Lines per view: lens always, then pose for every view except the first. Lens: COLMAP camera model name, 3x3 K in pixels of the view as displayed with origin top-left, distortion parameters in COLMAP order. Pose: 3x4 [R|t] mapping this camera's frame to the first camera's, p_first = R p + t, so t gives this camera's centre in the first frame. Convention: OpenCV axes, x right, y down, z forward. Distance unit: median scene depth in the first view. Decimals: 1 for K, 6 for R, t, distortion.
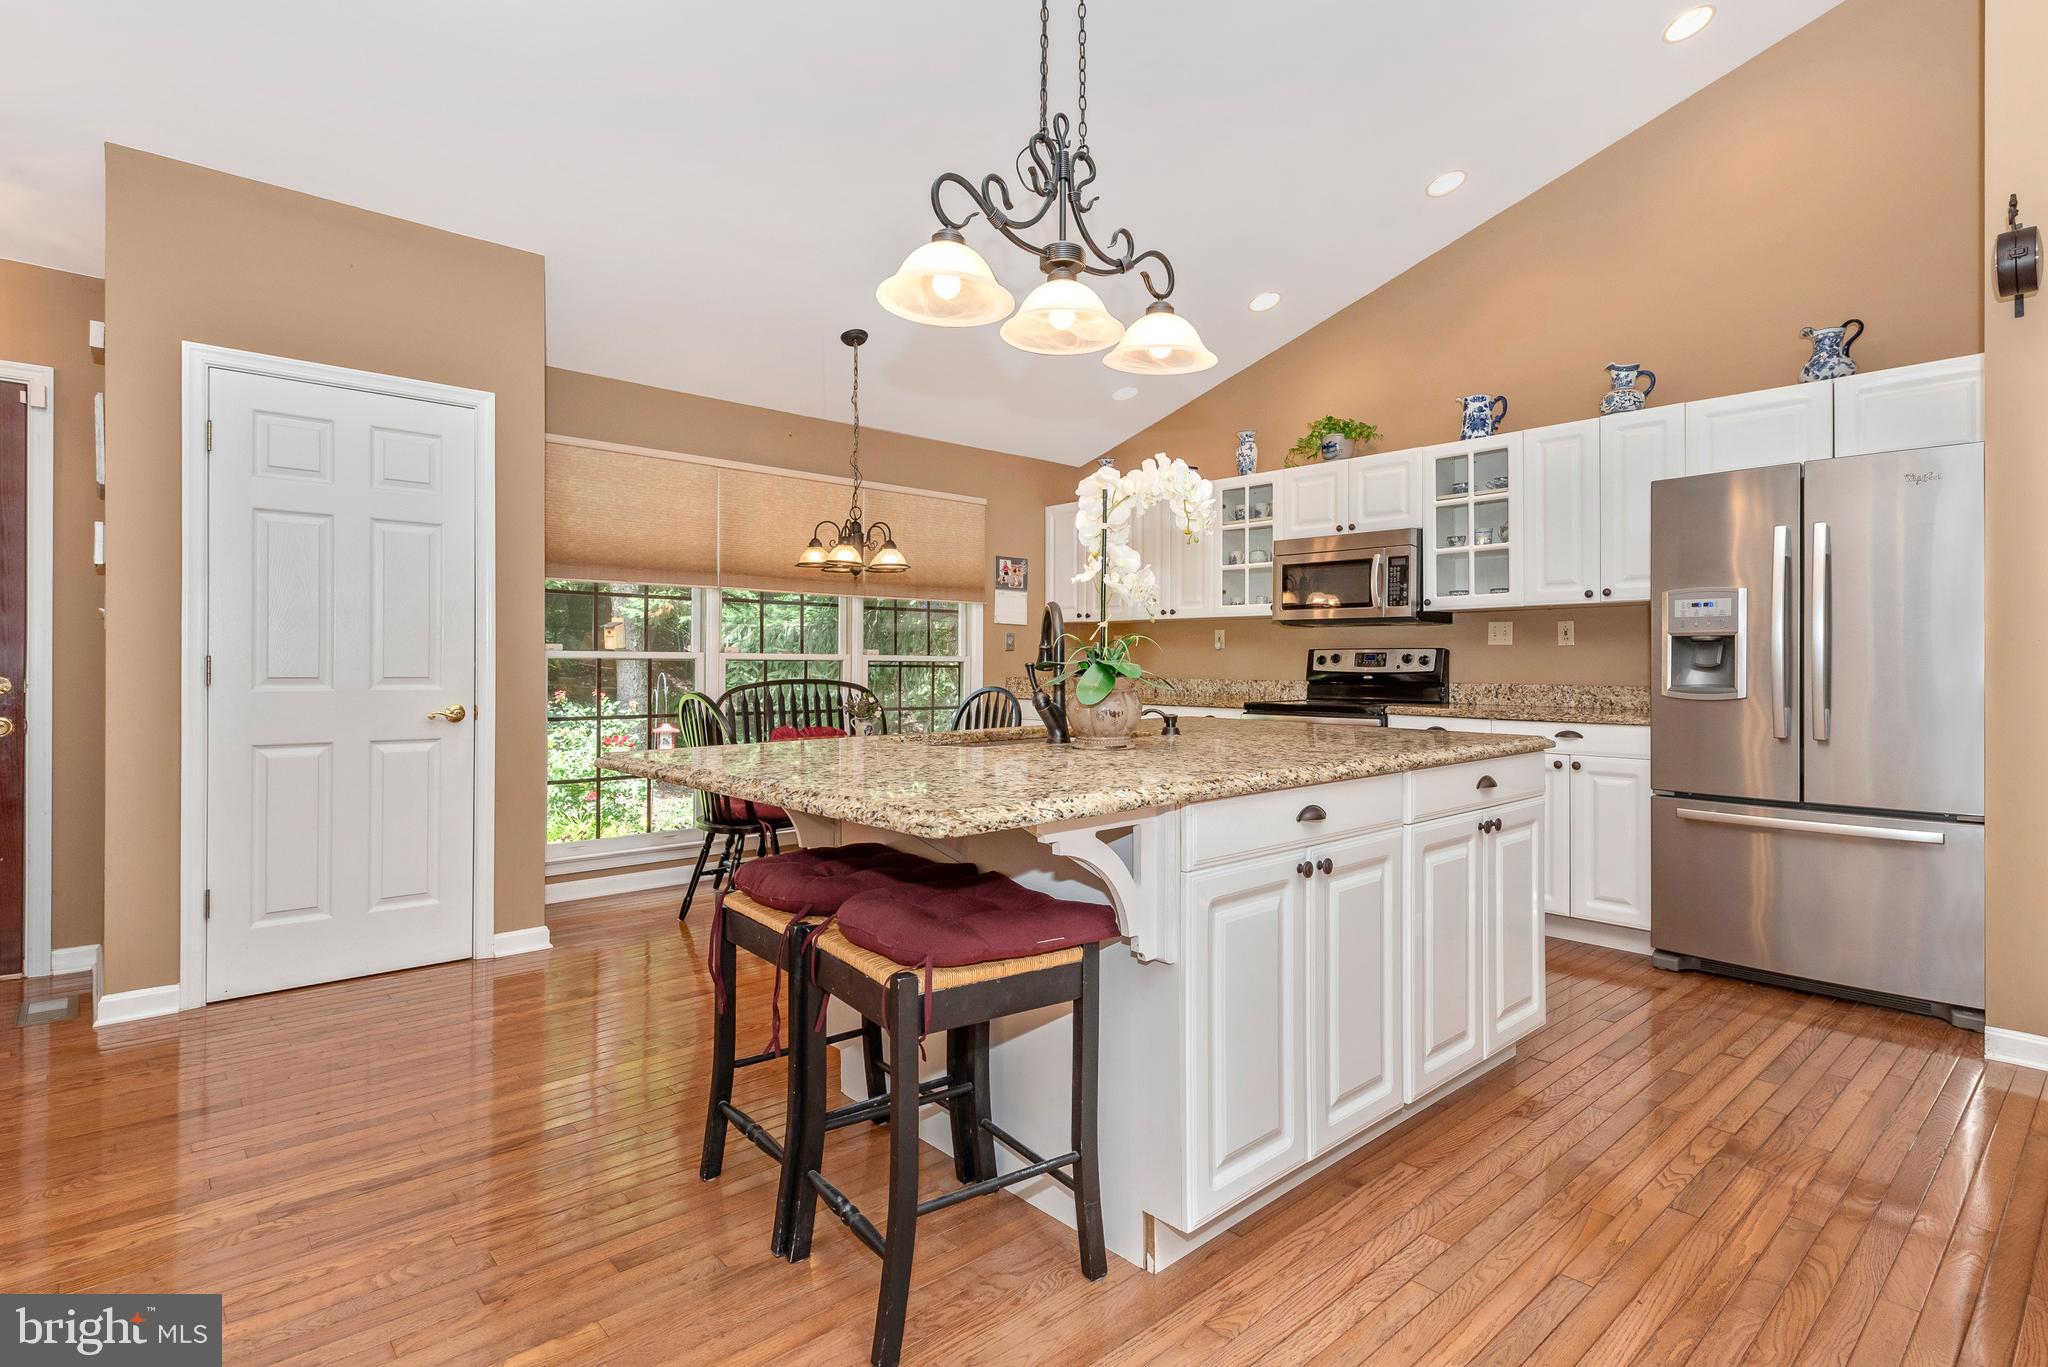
lens RADIAL K [[1024.7, 0, 1010.0], [0, 1024.7, 673.3], [0, 0, 1]] dist [0.015785, -0.000786]
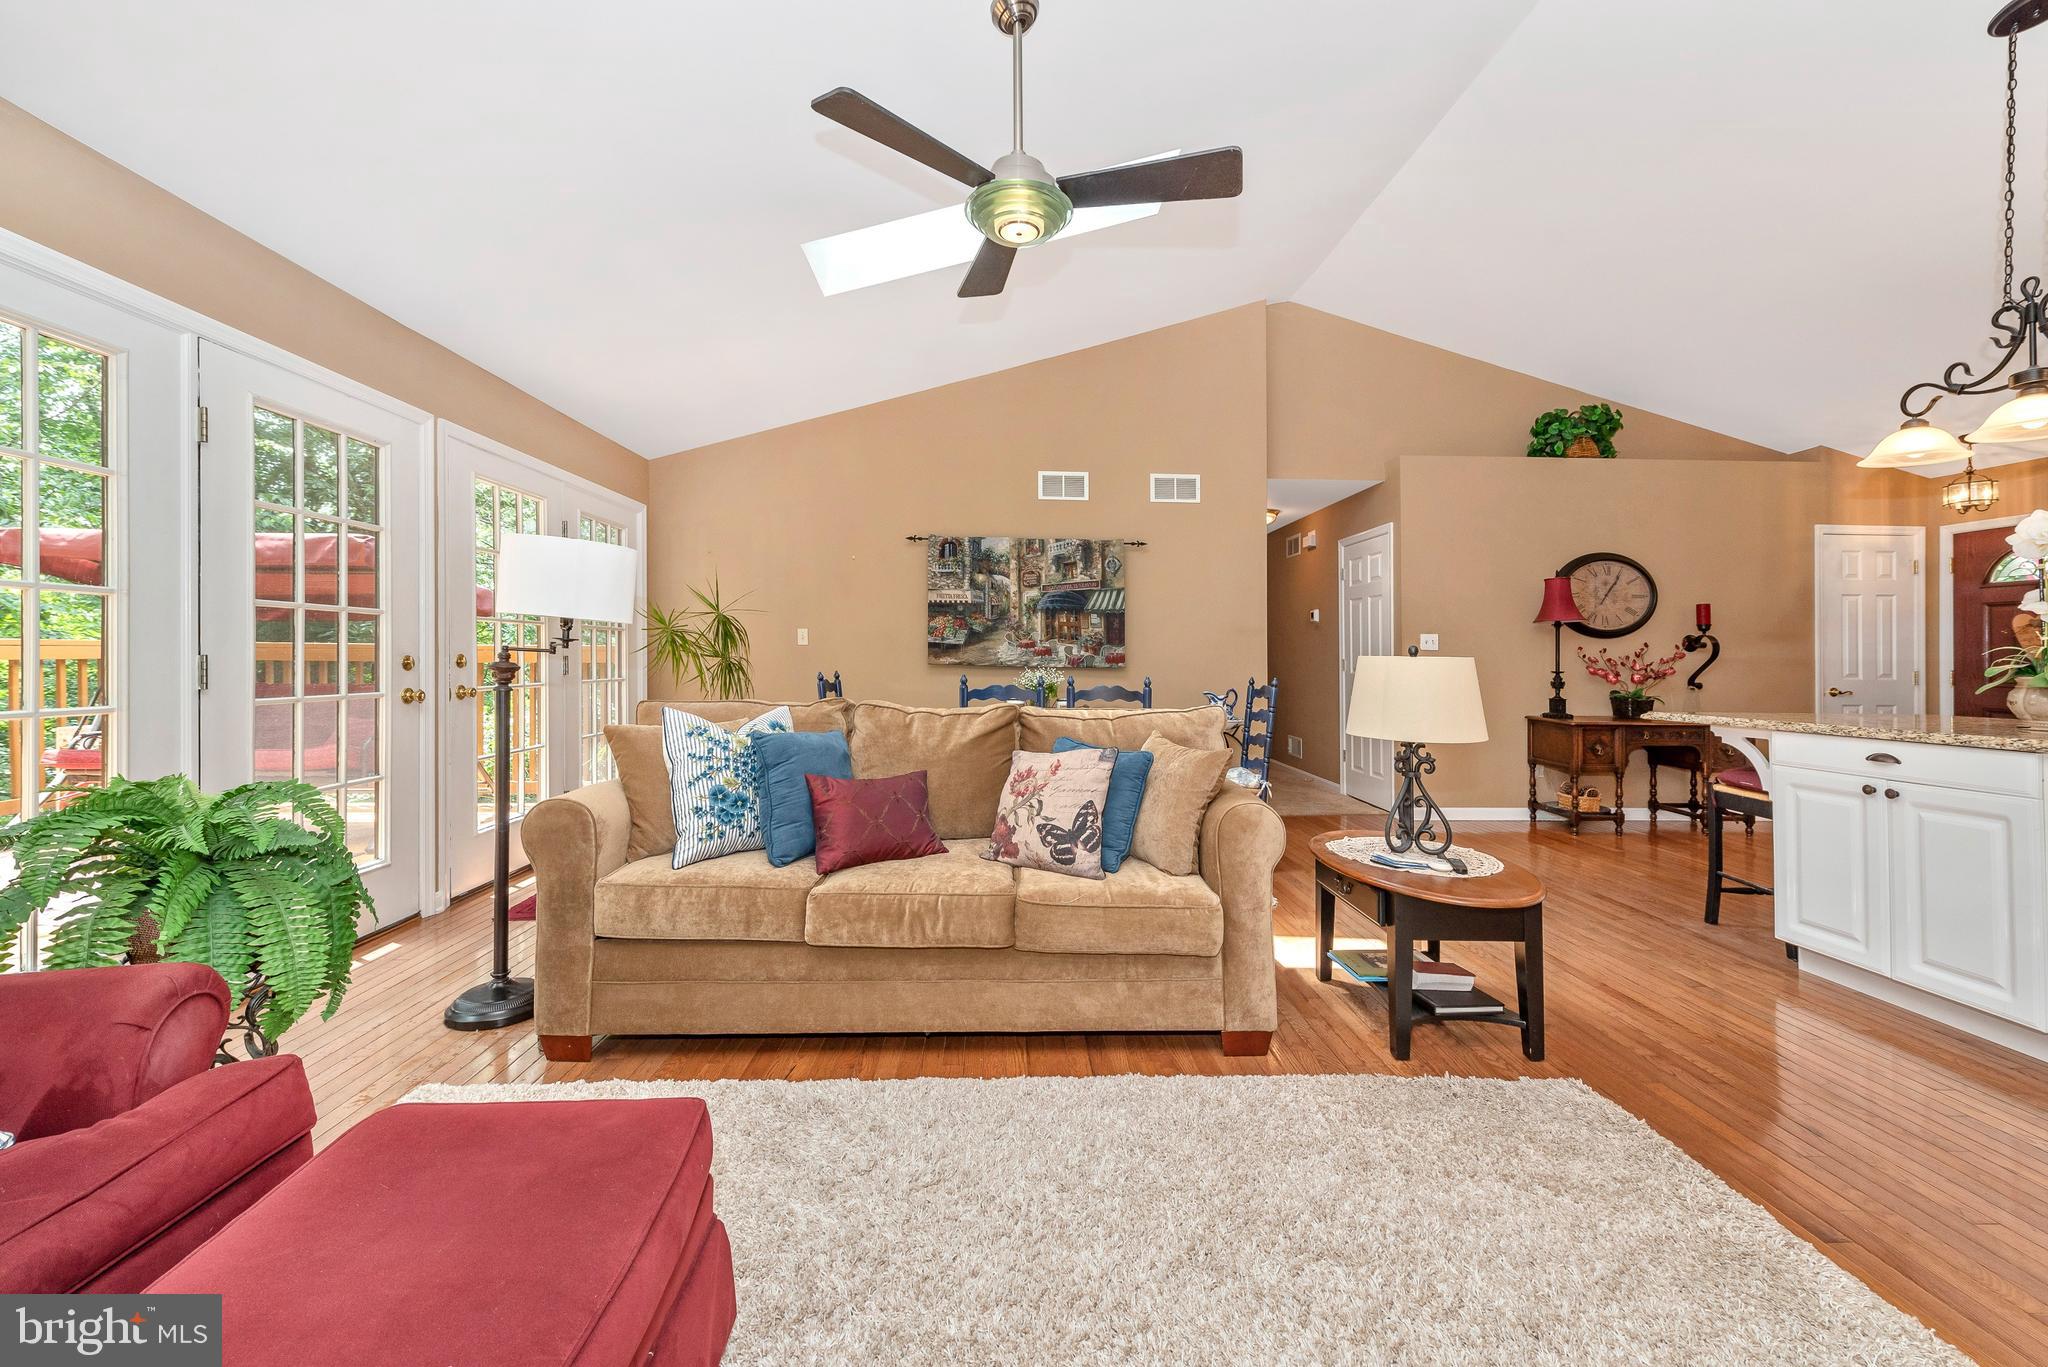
lens RADIAL K [[803.8, 0, 1027.8], [0, 803.8, 644.5], [0, 0, 1]] dist [0.001018, 0.000136]
pose [[-0.648404, -0.026111, -0.760849, 0.956793], [-0.022483, 0.999633, -0.015146, 0.003380], [0.760964, 0.007285, -0.648753, 0.366318]]
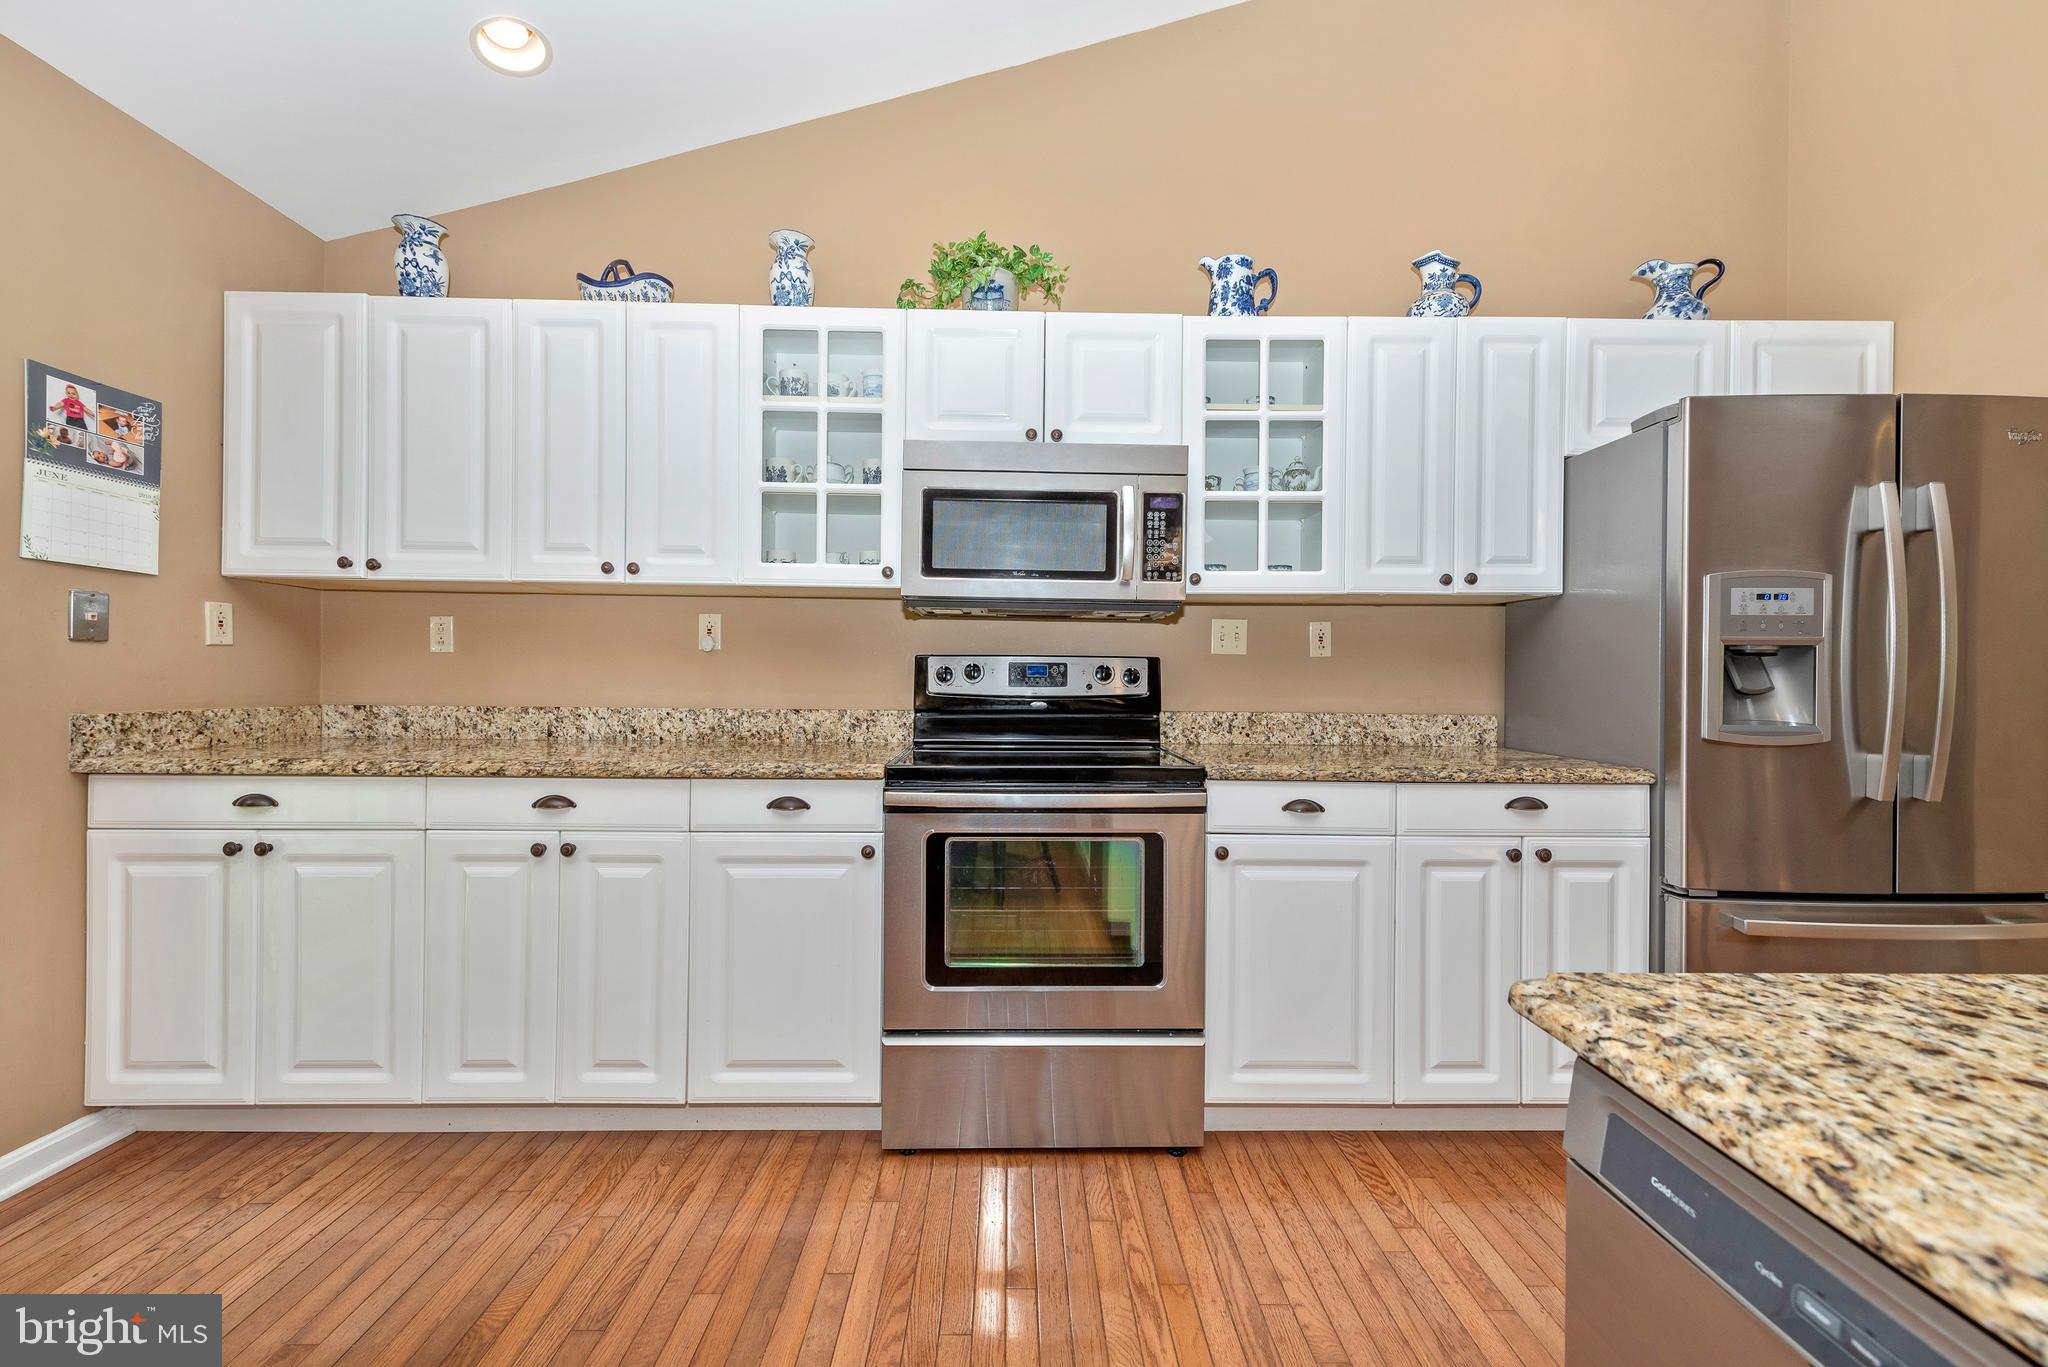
lens RADIAL K [[813.2, 0, 1030.2], [0, 813.2, 671.8], [0, 0, 1]] dist [0.002341, -0.000430]
pose [[0.638586, 0.005140, 0.769534, -0.013908], [0.001360, 0.999969, -0.007808, -0.013271], [-0.769550, 0.006033, 0.638559, 0.844087]]
